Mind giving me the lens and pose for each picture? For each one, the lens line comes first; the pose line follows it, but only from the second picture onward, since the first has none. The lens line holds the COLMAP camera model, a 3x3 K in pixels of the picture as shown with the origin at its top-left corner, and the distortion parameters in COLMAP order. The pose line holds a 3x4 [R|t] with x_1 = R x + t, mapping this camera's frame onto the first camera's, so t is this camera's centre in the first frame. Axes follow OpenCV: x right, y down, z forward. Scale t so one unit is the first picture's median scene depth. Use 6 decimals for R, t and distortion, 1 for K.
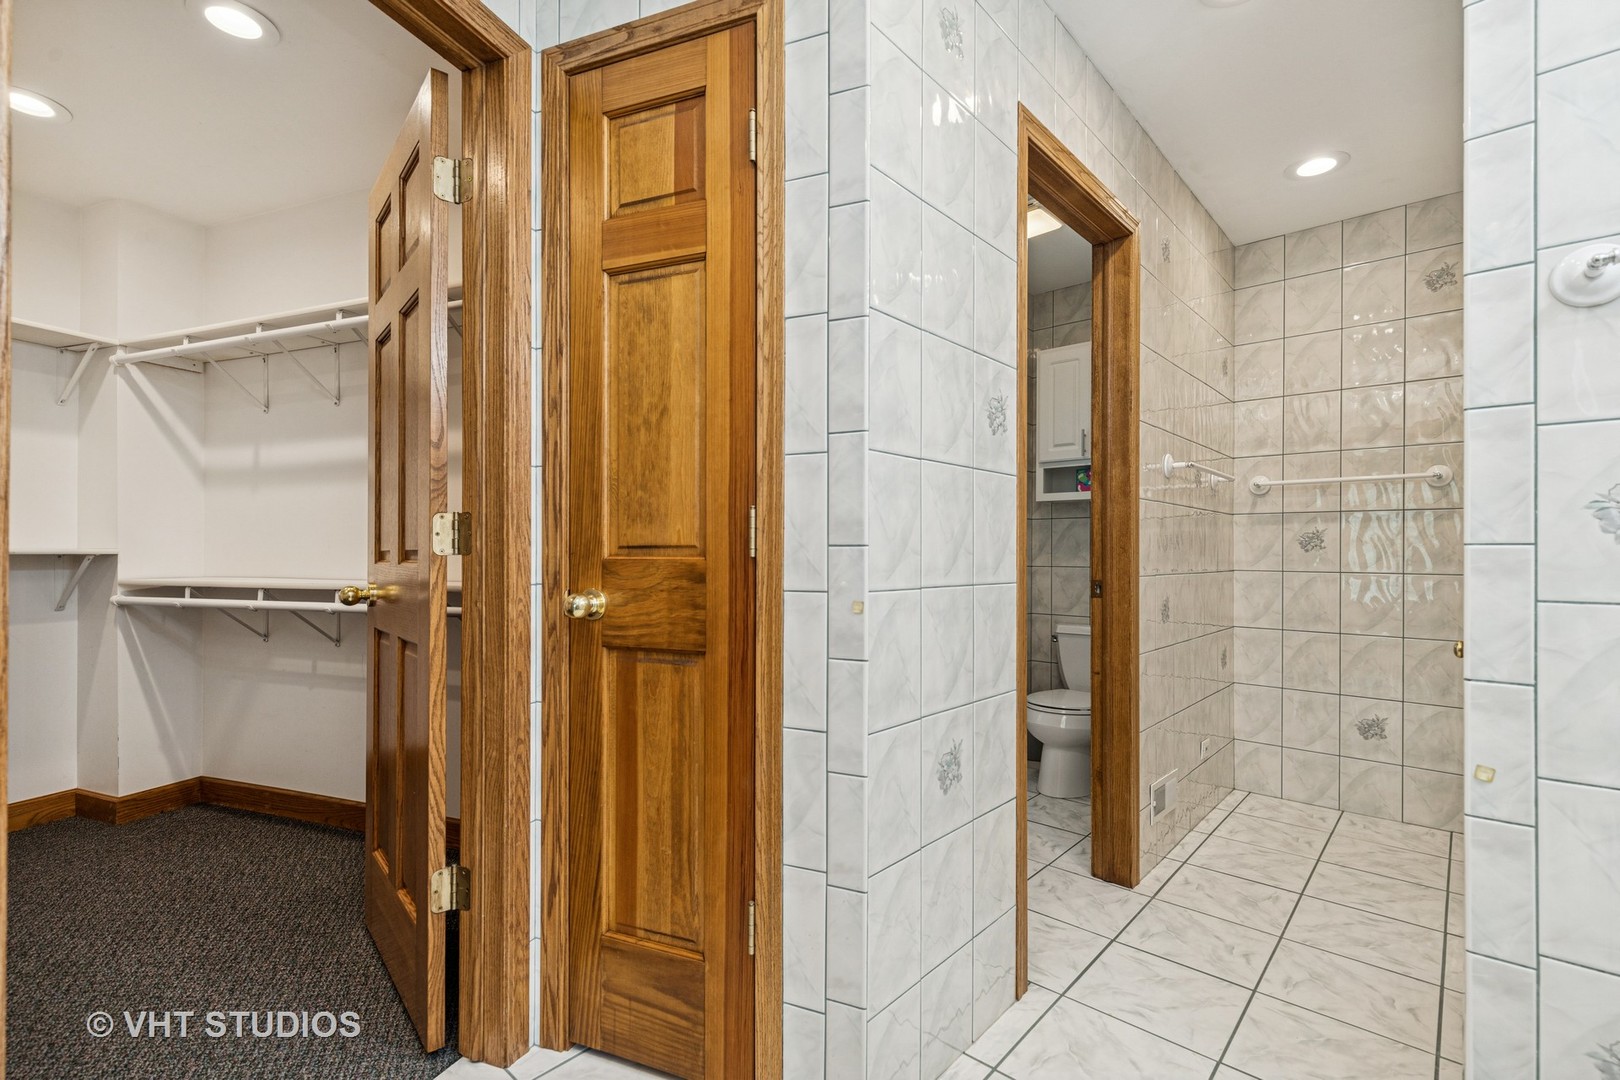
lens RADIAL K [[731.9, 0, 809.4], [0, 731.9, 541.4], [0, 0, 1]] dist [0.006861, -0.000332]
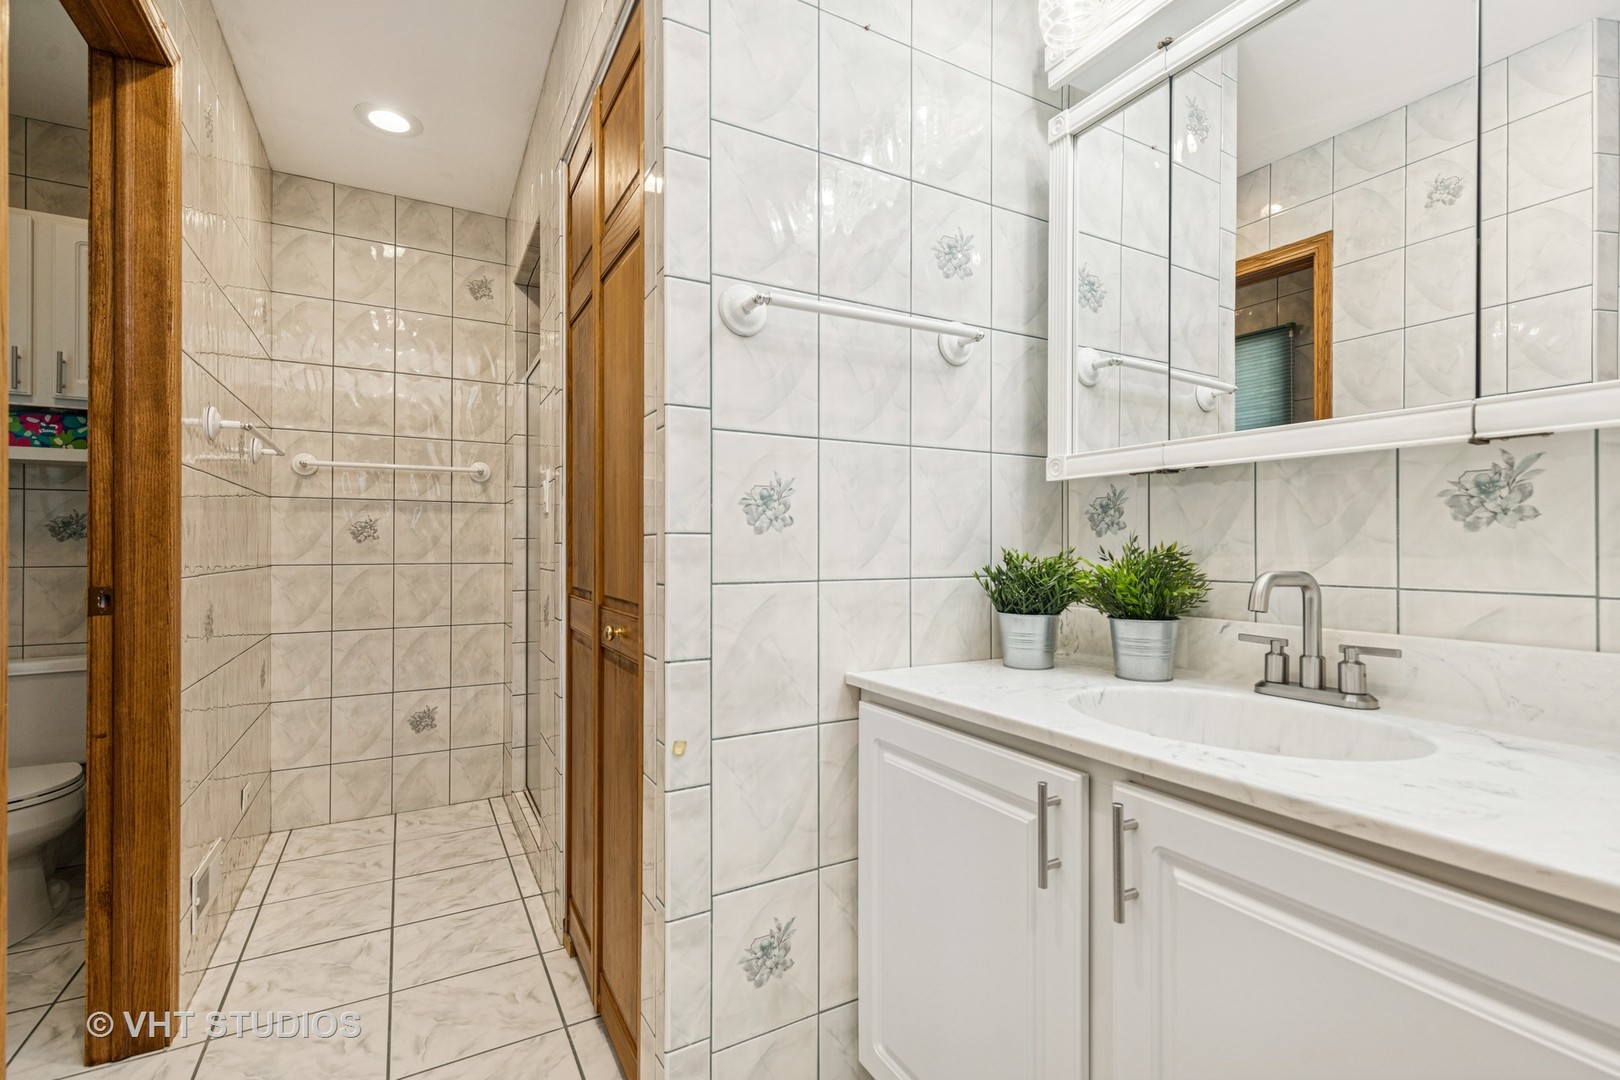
lens RADIAL K [[731.9, 0, 809.4], [0, 731.9, 541.4], [0, 0, 1]] dist [0.006861, -0.000332]
pose [[0.312773, 0.002218, 0.949825, -0.013931], [-0.012189, 0.999924, 0.001678, 0.004884], [-0.949750, -0.012102, 0.312776, 0.207004]]
